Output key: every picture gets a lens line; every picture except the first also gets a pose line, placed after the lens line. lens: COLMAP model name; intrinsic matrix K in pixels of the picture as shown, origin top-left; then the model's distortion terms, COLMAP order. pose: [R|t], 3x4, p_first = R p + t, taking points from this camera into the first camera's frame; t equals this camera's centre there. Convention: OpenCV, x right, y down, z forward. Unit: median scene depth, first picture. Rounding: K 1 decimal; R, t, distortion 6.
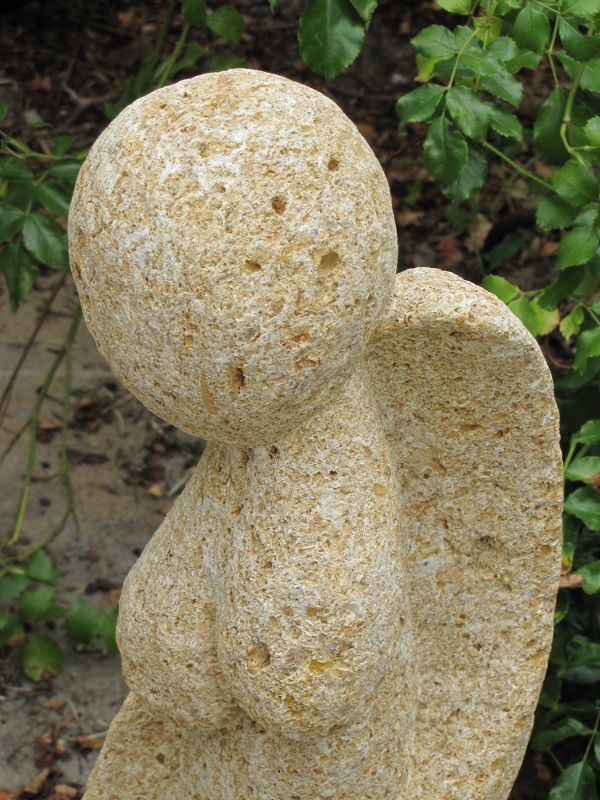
lens RADIAL K [[3440.7, 0, 300.6], [0, 3440.7, 399.7], [0, 0, 1]] dist [0.389284, 0.000000]
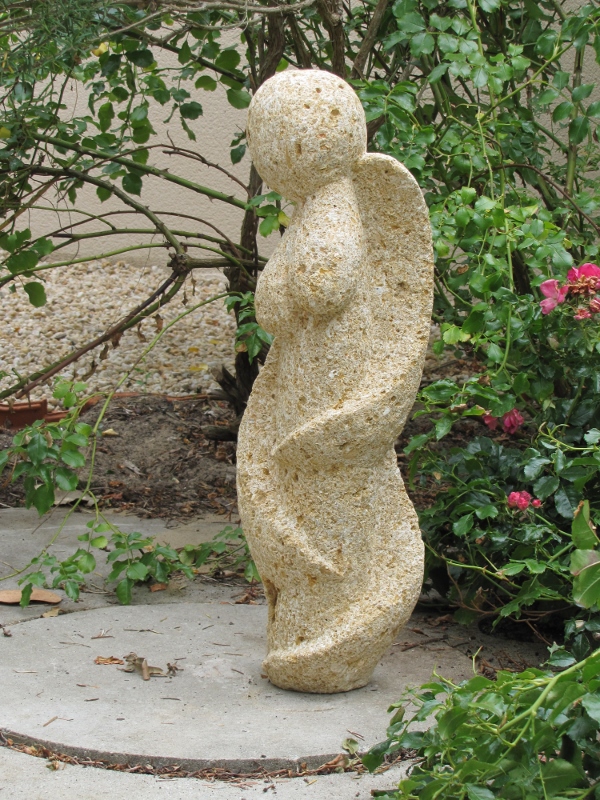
lens RADIAL K [[2280.4, 0, 299.7], [0, 2280.4, 400.2], [0, 0, 1]] dist [0.187179, 0.000000]
pose [[0.987788, 0.034904, -0.151843, 0.253874], [-0.103586, 0.875118, -0.472694, 0.982818], [0.116381, 0.482650, 0.868046, -0.464936]]
